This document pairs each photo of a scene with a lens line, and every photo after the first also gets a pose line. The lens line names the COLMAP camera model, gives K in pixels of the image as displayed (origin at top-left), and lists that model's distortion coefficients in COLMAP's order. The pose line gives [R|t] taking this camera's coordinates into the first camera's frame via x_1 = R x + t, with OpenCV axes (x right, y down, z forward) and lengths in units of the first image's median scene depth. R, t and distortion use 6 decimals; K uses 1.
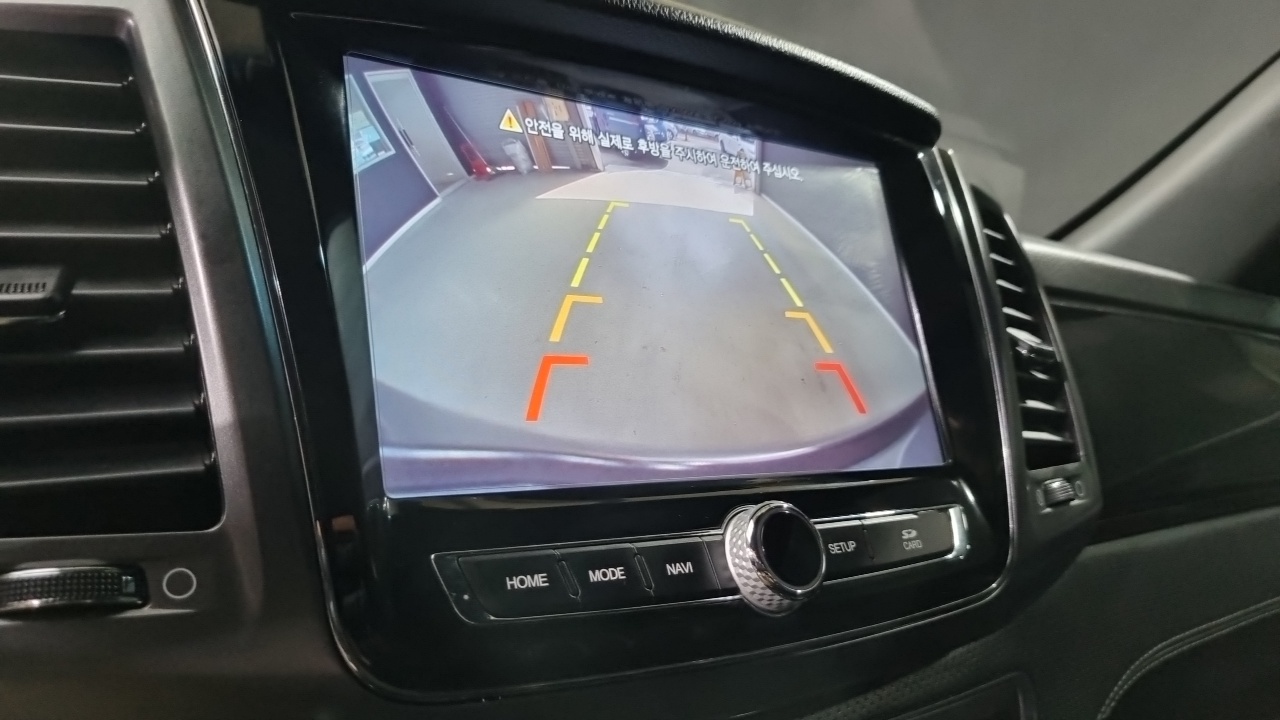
lens RADIAL K [[961.6, 0, 627.5], [0, 961.6, 367.3], [0, 0, 1]] dist [0.019172, -0.013283]
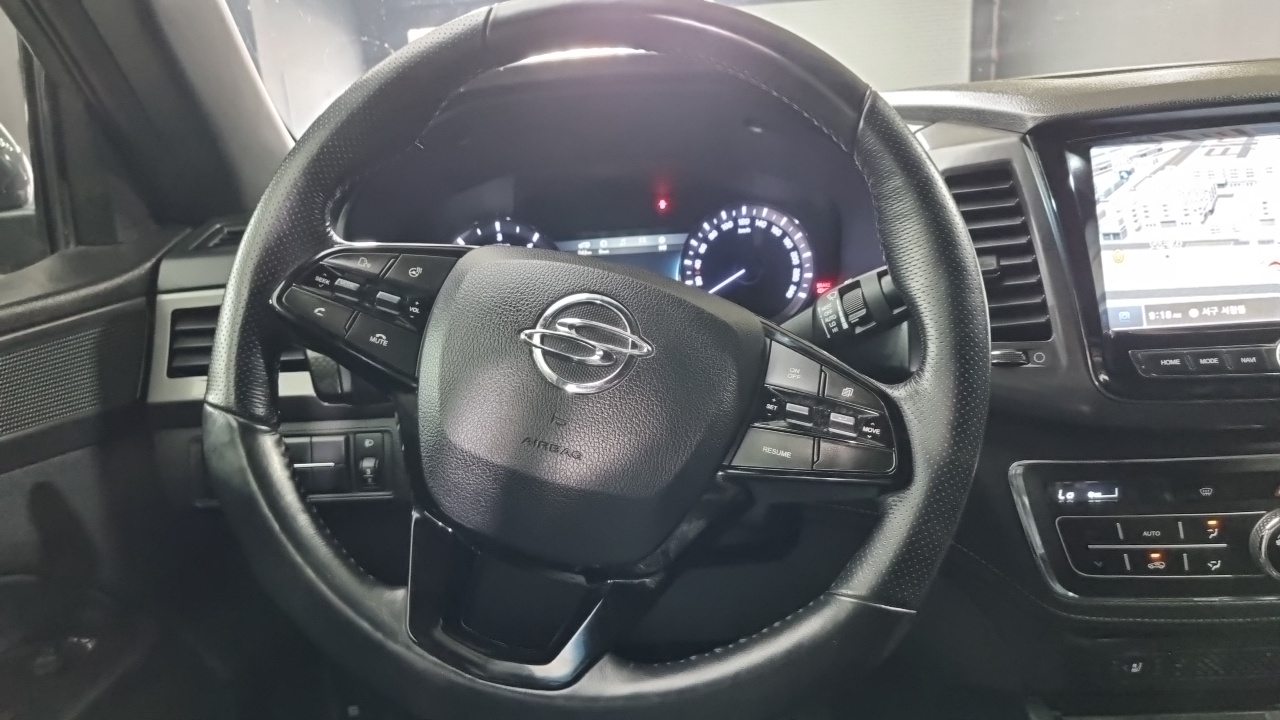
lens RADIAL K [[961.6, 0, 637.9], [0, 961.6, 373.1], [0, 0, 1]] dist [0.019172, -0.013283]
pose [[0.780392, 0.039221, -0.624060, 0.365884], [0.090742, 0.980362, 0.175088, -0.303906], [0.618672, -0.193266, 0.761508, -1.705622]]
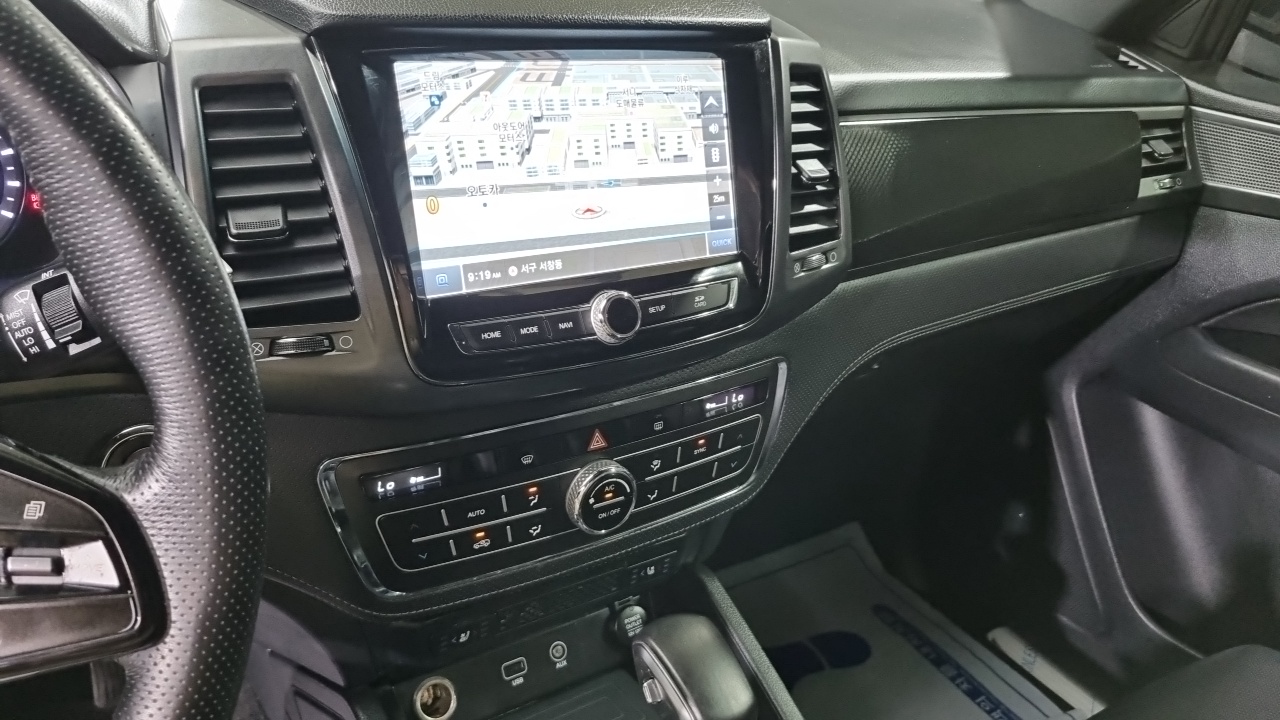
lens RADIAL K [[961.6, 0, 629.7], [0, 961.6, 369.2], [0, 0, 1]] dist [0.019172, -0.013283]
pose [[0.998530, 0.054083, -0.003518, 0.209733], [-0.047672, 0.907333, 0.417702, -0.599816], [0.025782, -0.416920, 0.908578, -0.966029]]
